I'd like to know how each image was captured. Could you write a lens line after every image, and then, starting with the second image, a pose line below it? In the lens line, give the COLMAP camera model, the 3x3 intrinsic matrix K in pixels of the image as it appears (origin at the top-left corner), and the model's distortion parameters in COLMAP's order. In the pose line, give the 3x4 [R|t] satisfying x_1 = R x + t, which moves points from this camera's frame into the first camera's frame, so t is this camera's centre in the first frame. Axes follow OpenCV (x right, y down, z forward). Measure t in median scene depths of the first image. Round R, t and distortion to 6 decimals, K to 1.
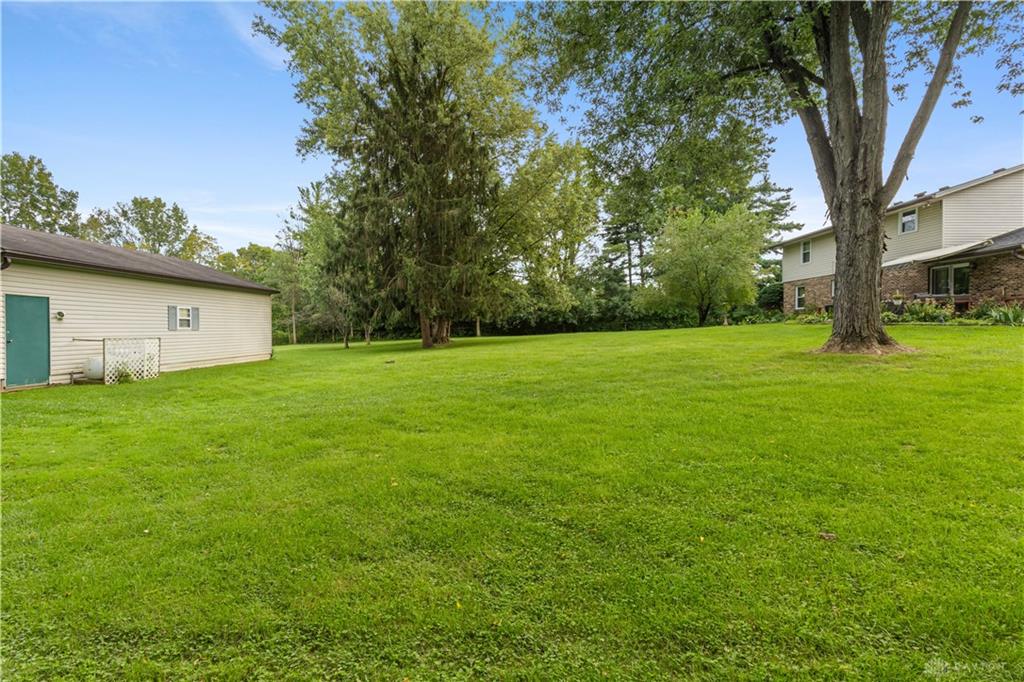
lens RADIAL K [[474.7, 0, 516.4], [0, 474.7, 329.5], [0, 0, 1]] dist [0.001685, 0.000452]
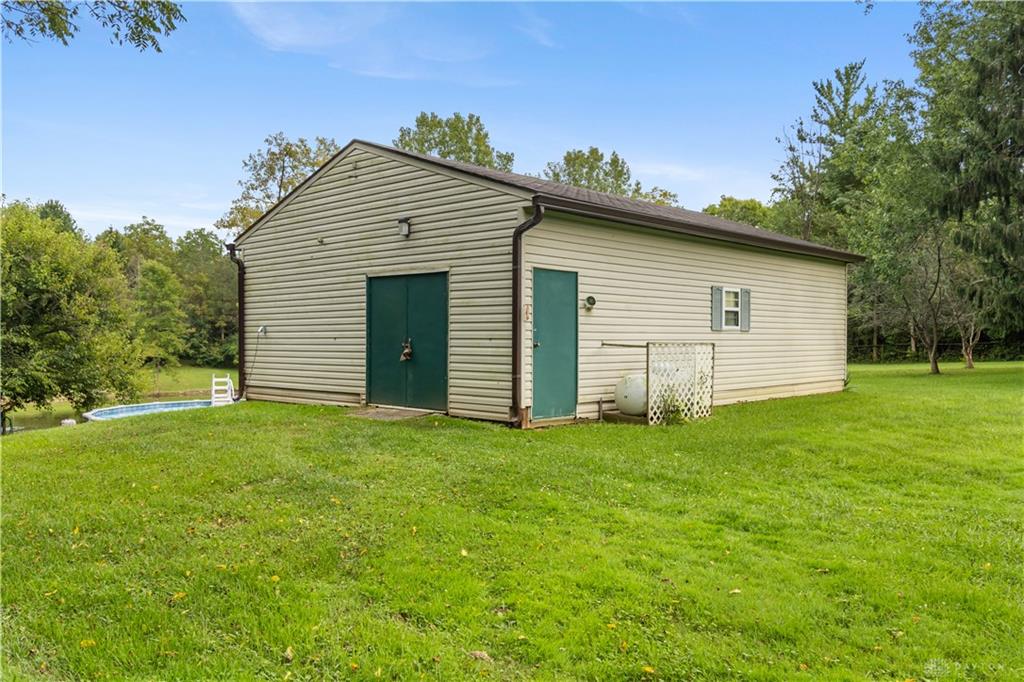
lens RADIAL K [[830.4, 0, 512.0], [0, 830.4, 341.0], [0, 0, 1]] dist [0.001363, 0.001115]
pose [[0.747484, 0.004067, -0.664267, -0.186178], [-0.004171, 0.999990, 0.001428, 0.008981], [0.664267, 0.001704, 0.747494, 0.089309]]
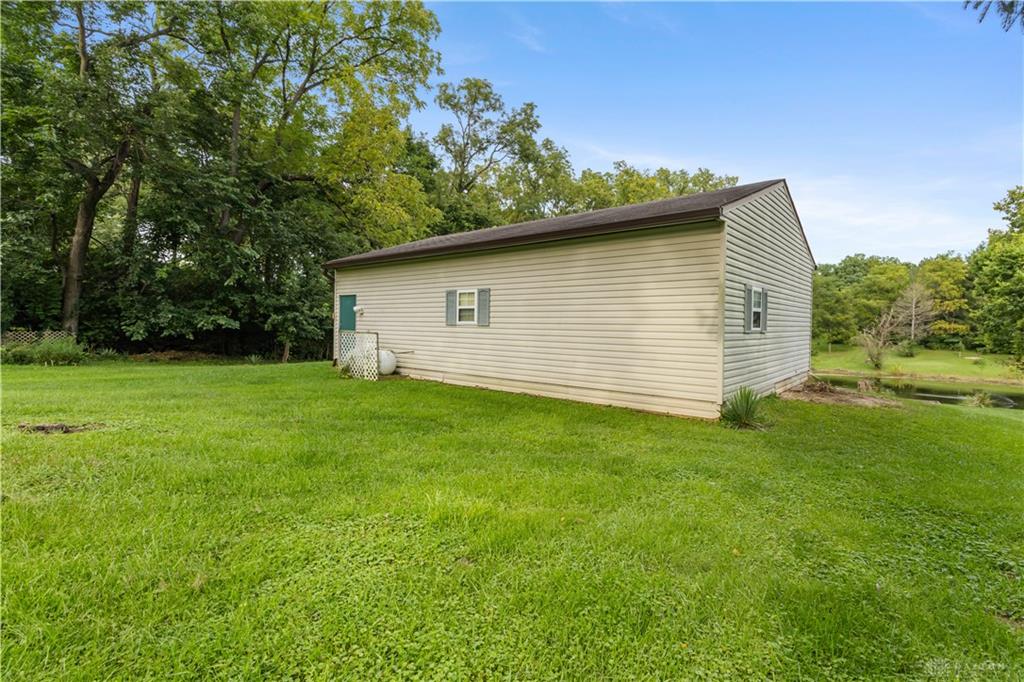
lens RADIAL K [[474.7, 0, 516.4], [0, 474.7, 329.5], [0, 0, 1]] dist [0.001685, 0.000452]
pose [[-0.625355, -0.009770, -0.780279, -0.168052], [-0.023302, 0.999710, 0.006158, 0.000720], [0.779992, 0.022033, -0.625401, 1.072413]]
